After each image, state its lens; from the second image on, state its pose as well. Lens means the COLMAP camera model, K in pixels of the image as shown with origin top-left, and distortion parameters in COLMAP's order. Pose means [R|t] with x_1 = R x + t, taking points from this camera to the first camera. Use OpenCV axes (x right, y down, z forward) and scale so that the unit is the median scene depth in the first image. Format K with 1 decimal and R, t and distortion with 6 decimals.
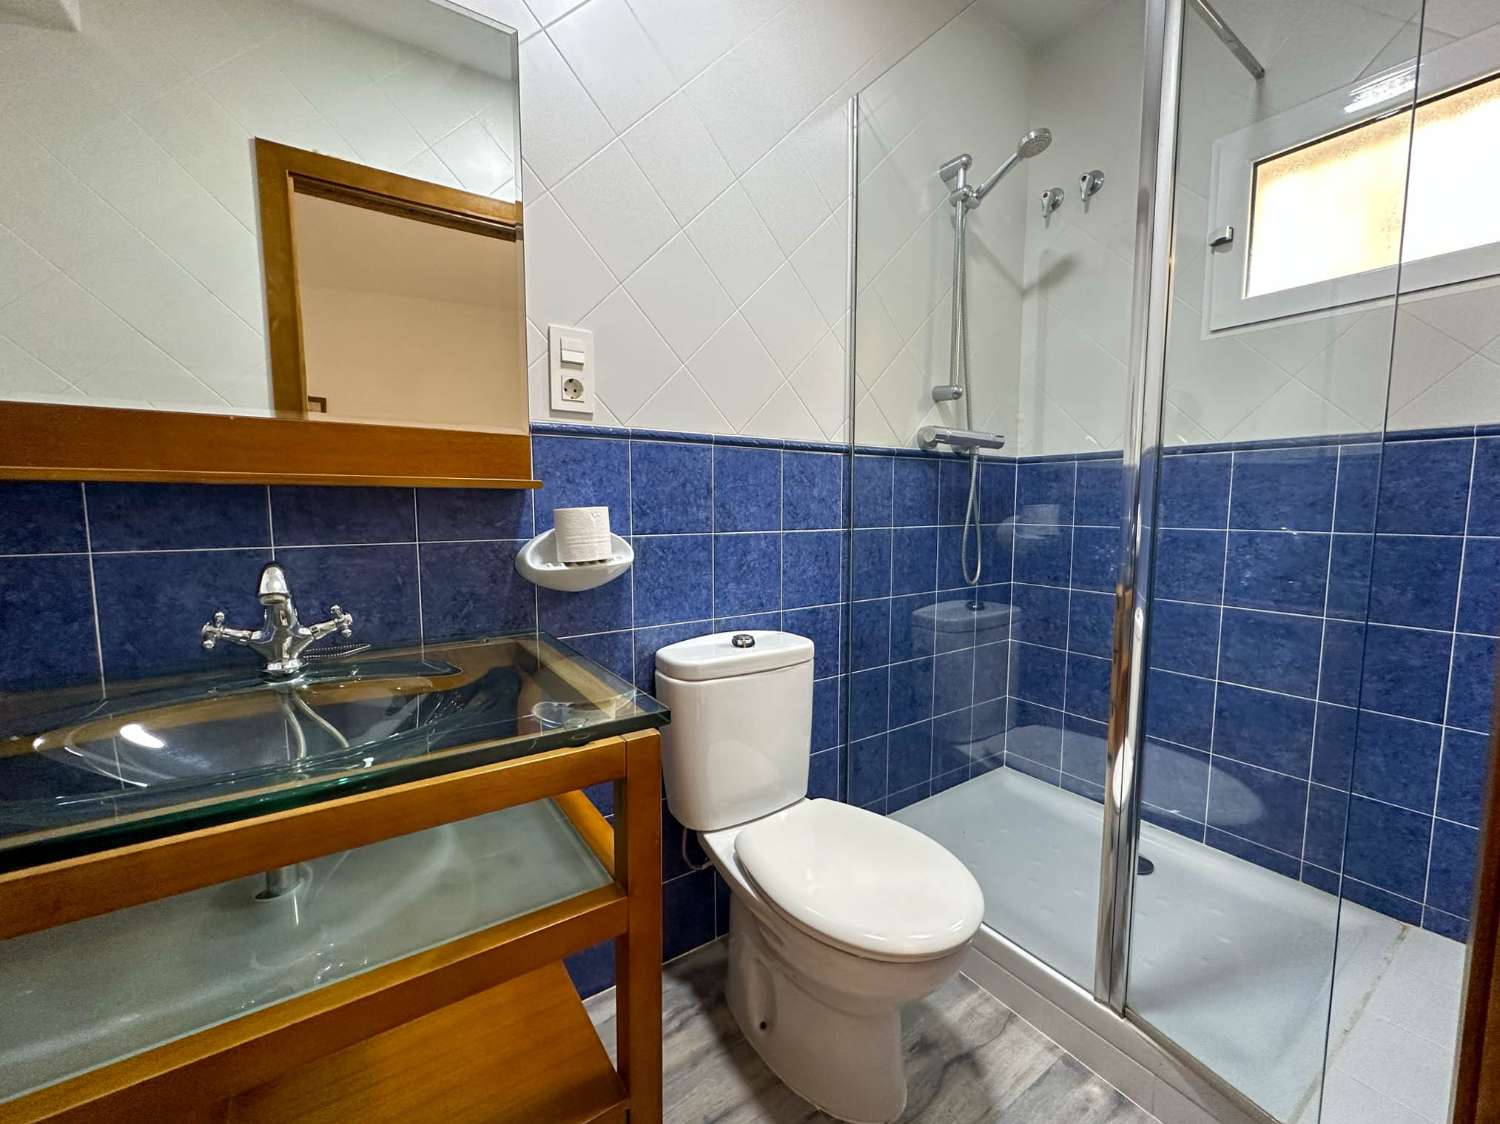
lens RADIAL K [[602.6, 0, 744.2], [0, 602.6, 559.9], [0, 0, 1]] dist [-0.007496, 0.000653]
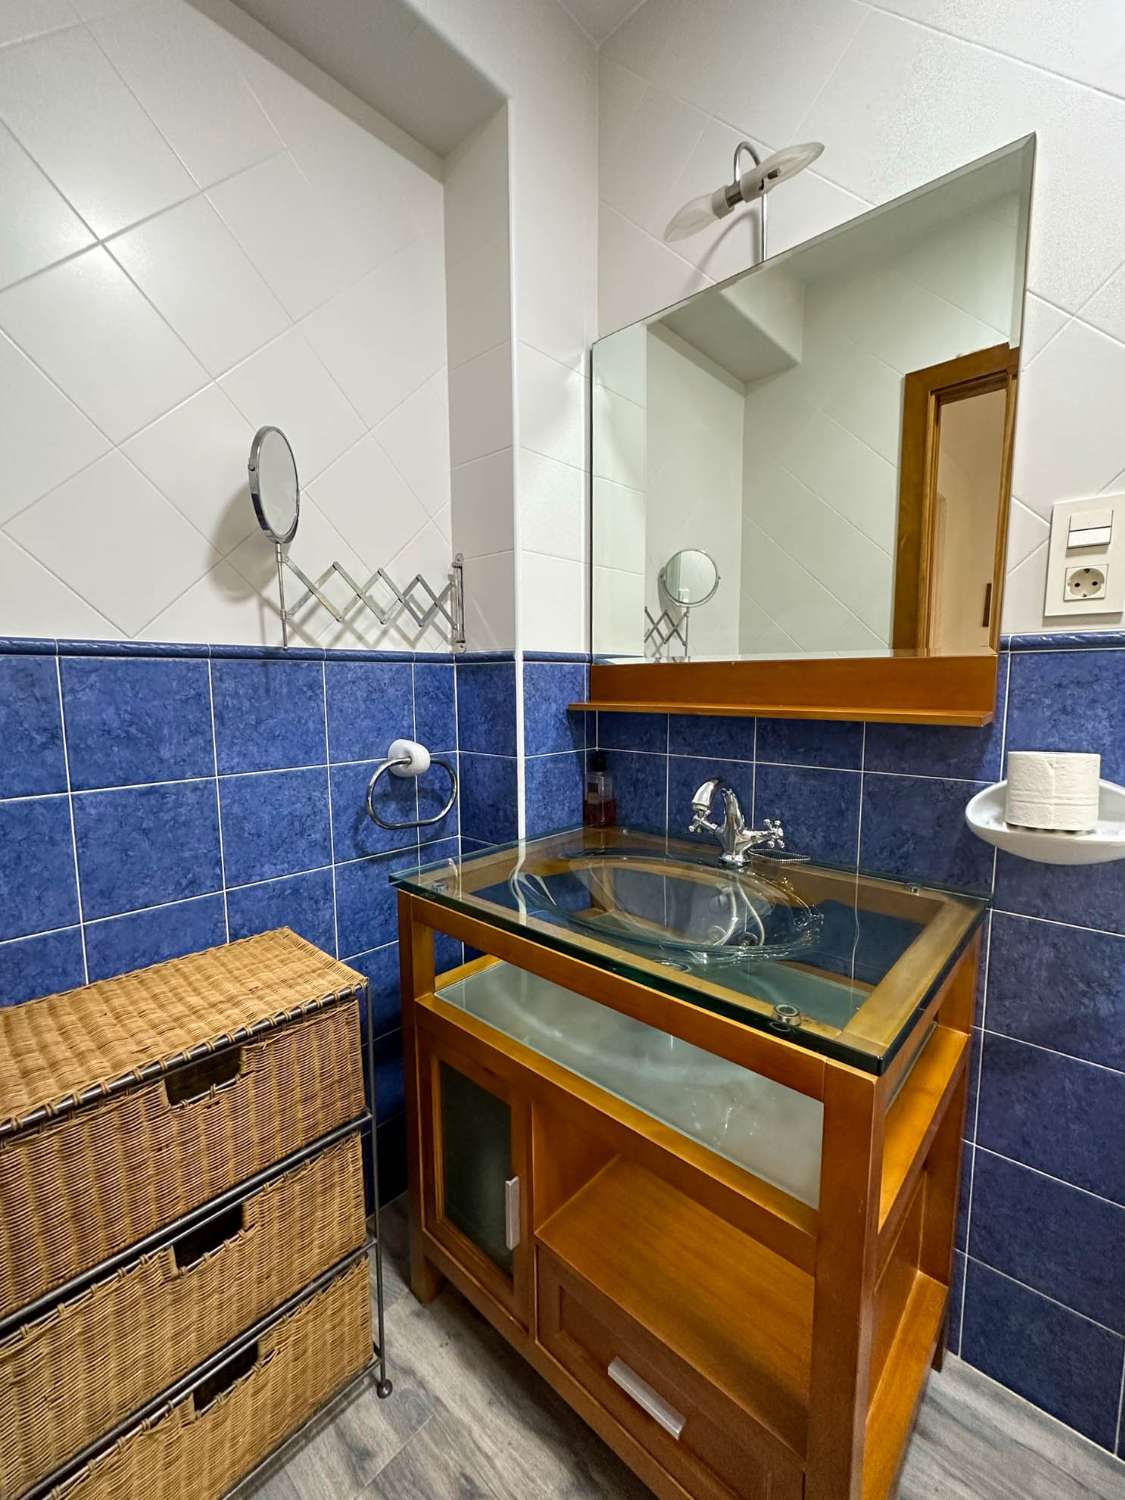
lens RADIAL K [[602.6, 0, 557.3], [0, 602.6, 749.5], [0, 0, 1]] dist [-0.007496, 0.000653]
pose [[0.235872, 0.103073, -0.966302, 0.285691], [-0.081014, 0.992983, 0.086144, -0.104311], [0.968401, 0.057965, 0.242568, 0.249199]]
